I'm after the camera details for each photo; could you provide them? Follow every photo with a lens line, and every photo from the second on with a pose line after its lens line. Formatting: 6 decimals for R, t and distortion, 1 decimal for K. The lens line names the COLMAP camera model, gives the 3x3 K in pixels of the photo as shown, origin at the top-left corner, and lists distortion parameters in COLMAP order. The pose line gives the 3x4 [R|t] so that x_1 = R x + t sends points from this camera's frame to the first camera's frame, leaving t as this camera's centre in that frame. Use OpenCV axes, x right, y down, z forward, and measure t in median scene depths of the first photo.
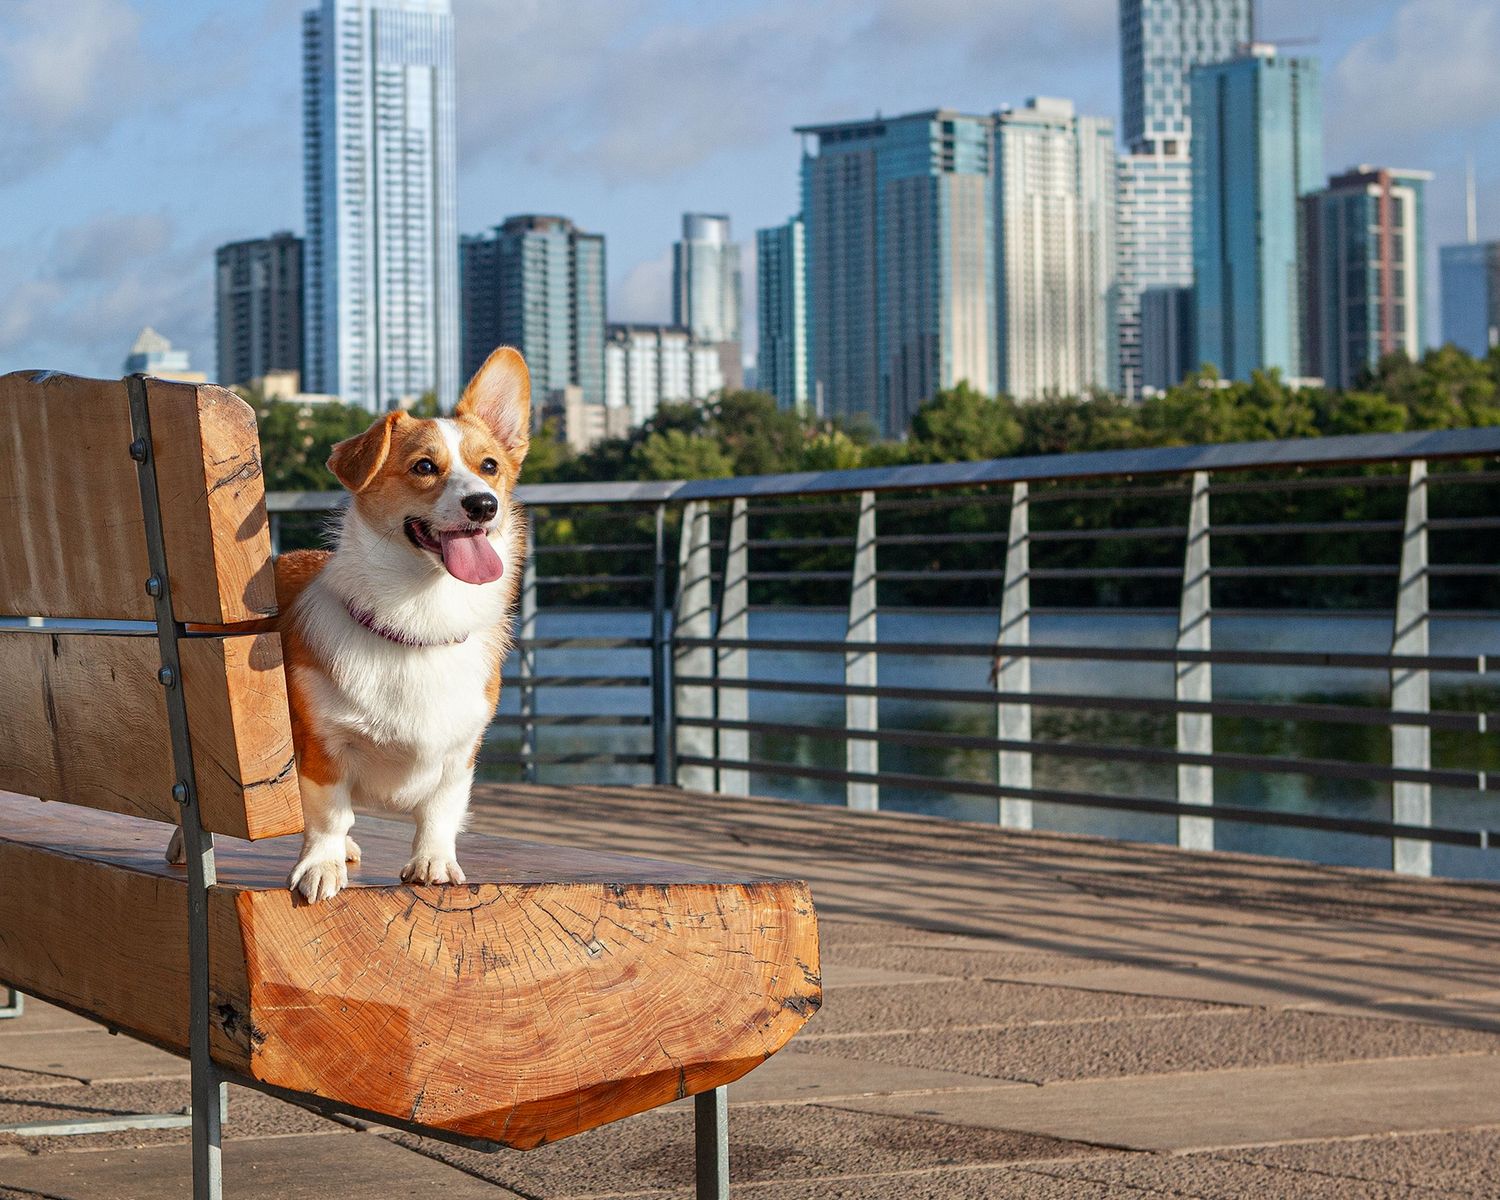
lens RADIAL K [[3603.7, 0, 625.5], [0, 3603.7, 580.9], [0, 0, 1]] dist [-0.159286, 0.000000]
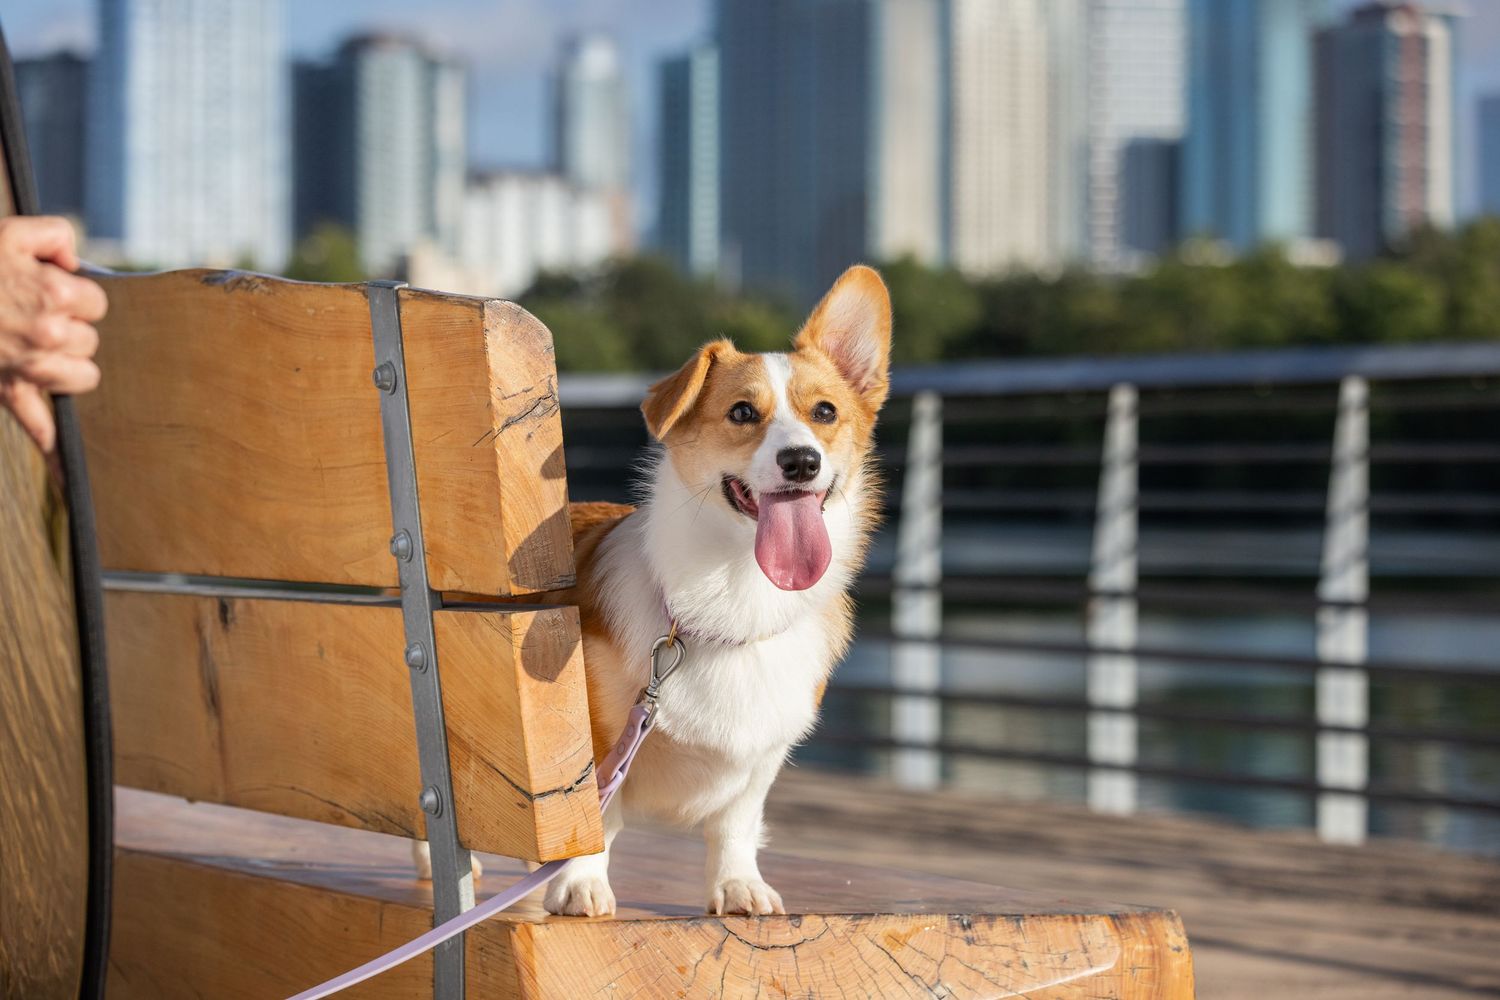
lens RADIAL K [[4397.7, 0, 840.5], [0, 4397.7, 491.3], [0, 0, 1]] dist [0.000500, 0.000000]
pose [[0.995704, 0.012517, 0.091744, -0.123236], [-0.012742, 0.999917, 0.001870, -0.013636], [-0.091713, -0.003031, 0.995781, 0.006124]]
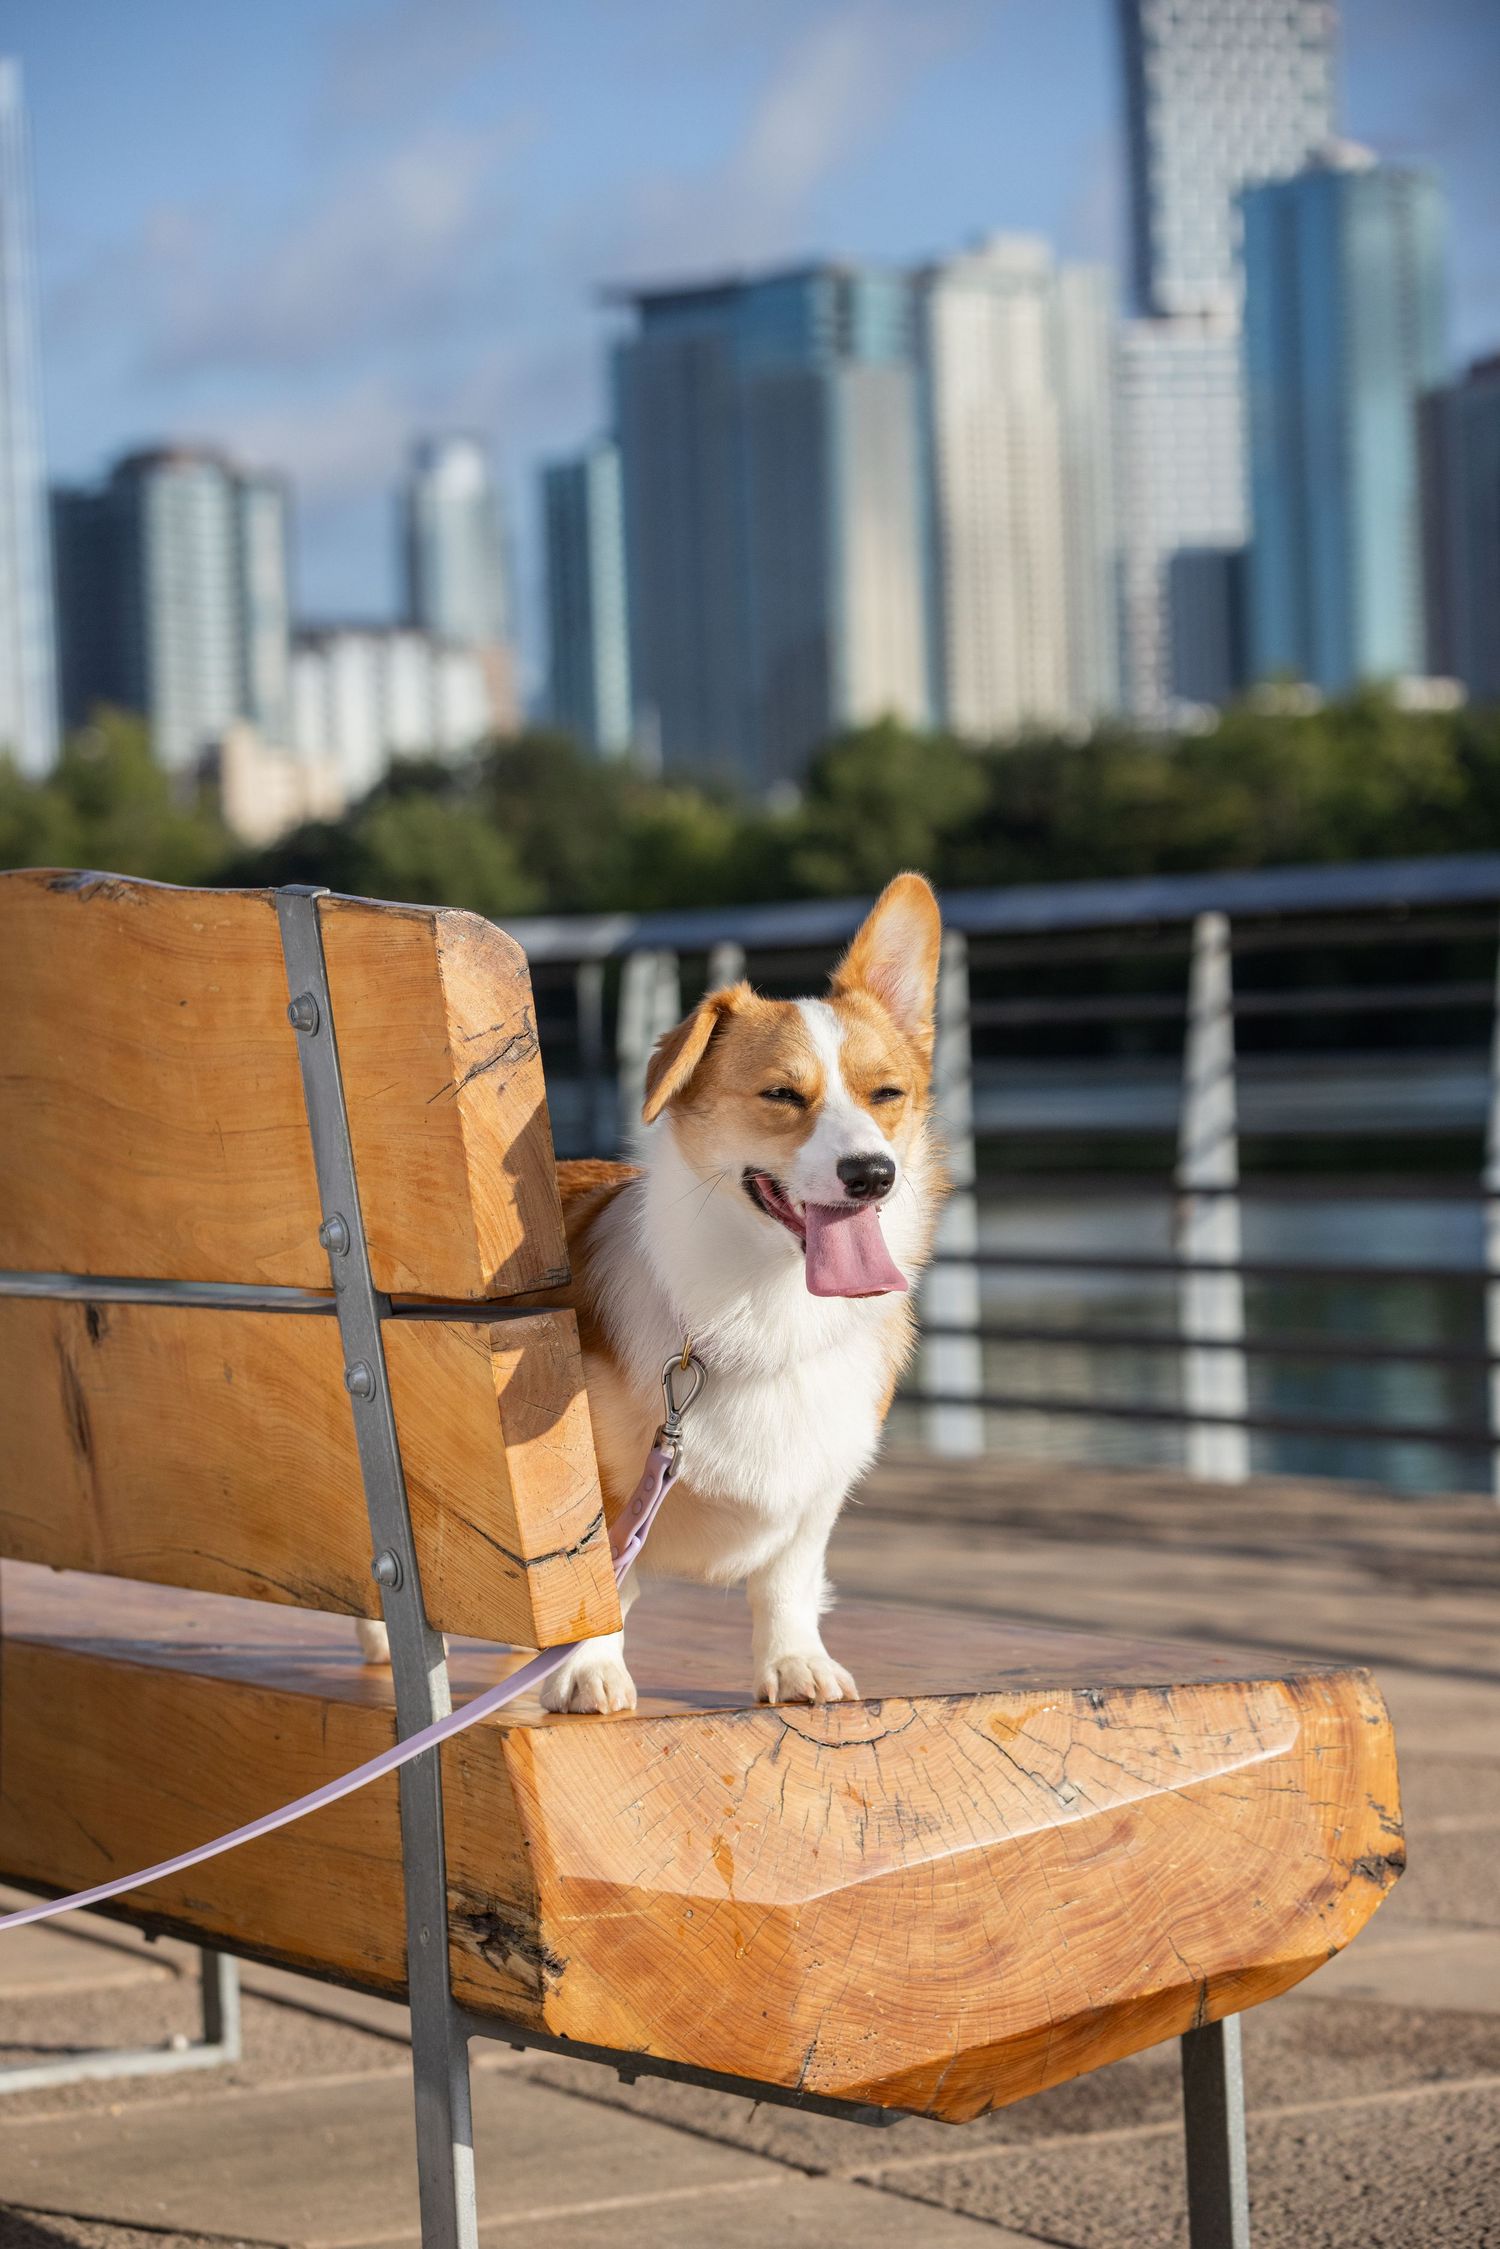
lens RADIAL K [[5892.5, 0, 831.4], [0, 5892.5, 1145.4], [0, 0, 1]] dist [-0.080675, 0.000000]
pose [[0.994884, -0.028921, 0.096801, -0.142978], [0.026886, 0.999391, 0.022265, -0.033499], [-0.097386, -0.019548, 0.995055, -0.005766]]
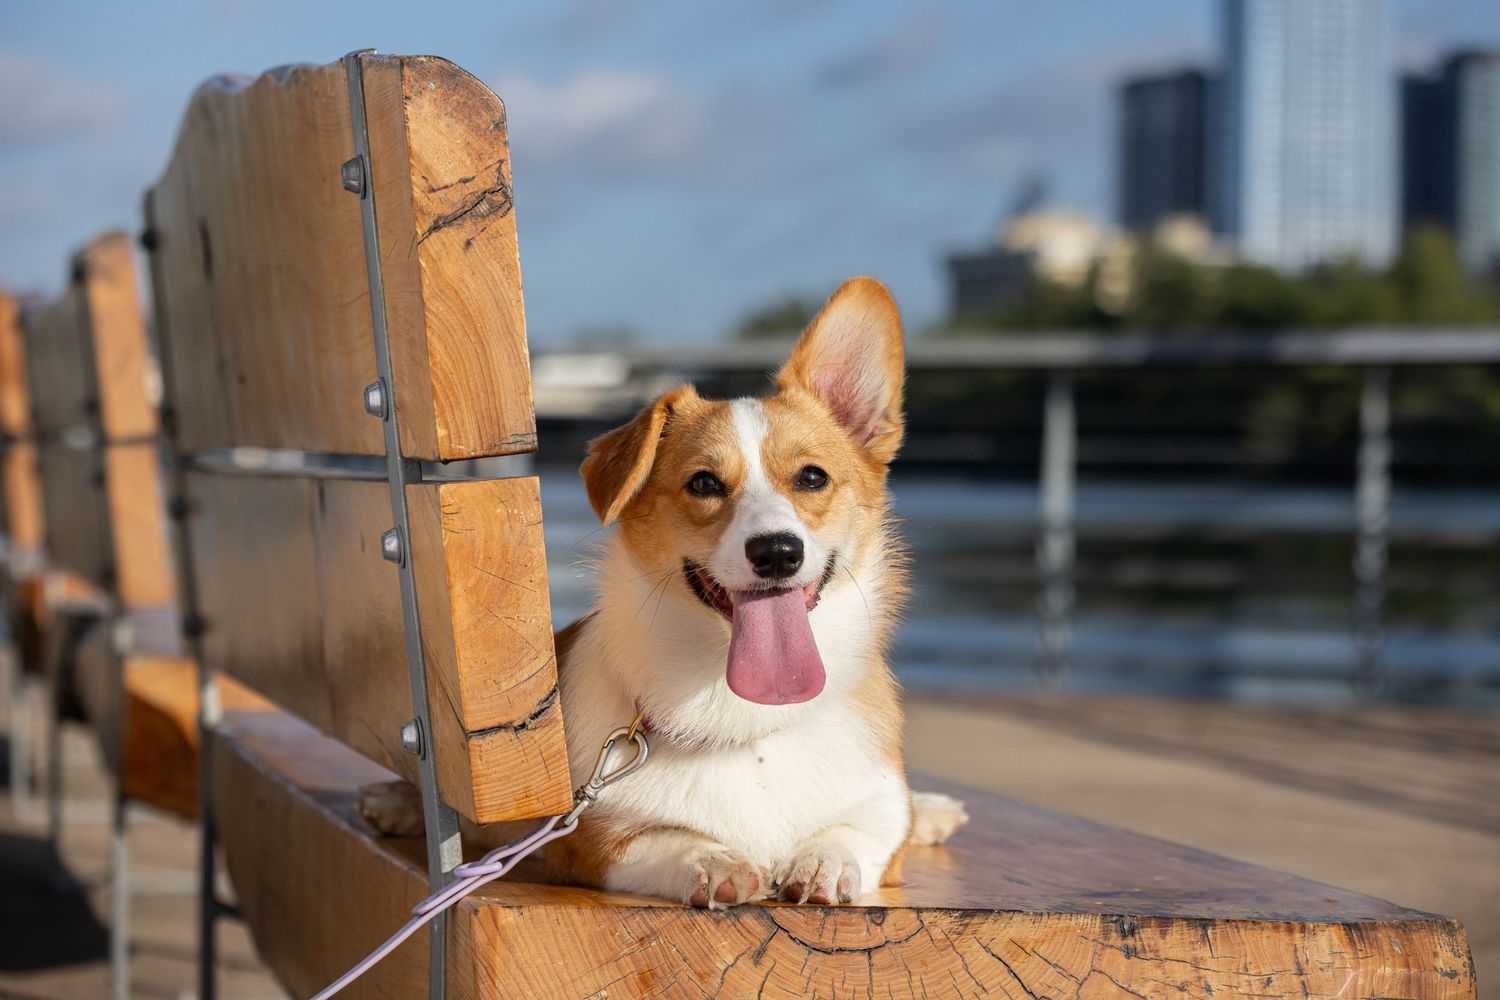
lens RADIAL K [[3930.1, 0, 773.3], [0, 3930.1, 573.3], [0, 0, 1]] dist [-0.080675, 0.000000]
pose [[0.978040, 0.025452, -0.206859, 0.073308], [-0.019603, 0.999349, 0.030275, 0.009503], [0.207495, -0.025555, 0.977902, 0.357999]]
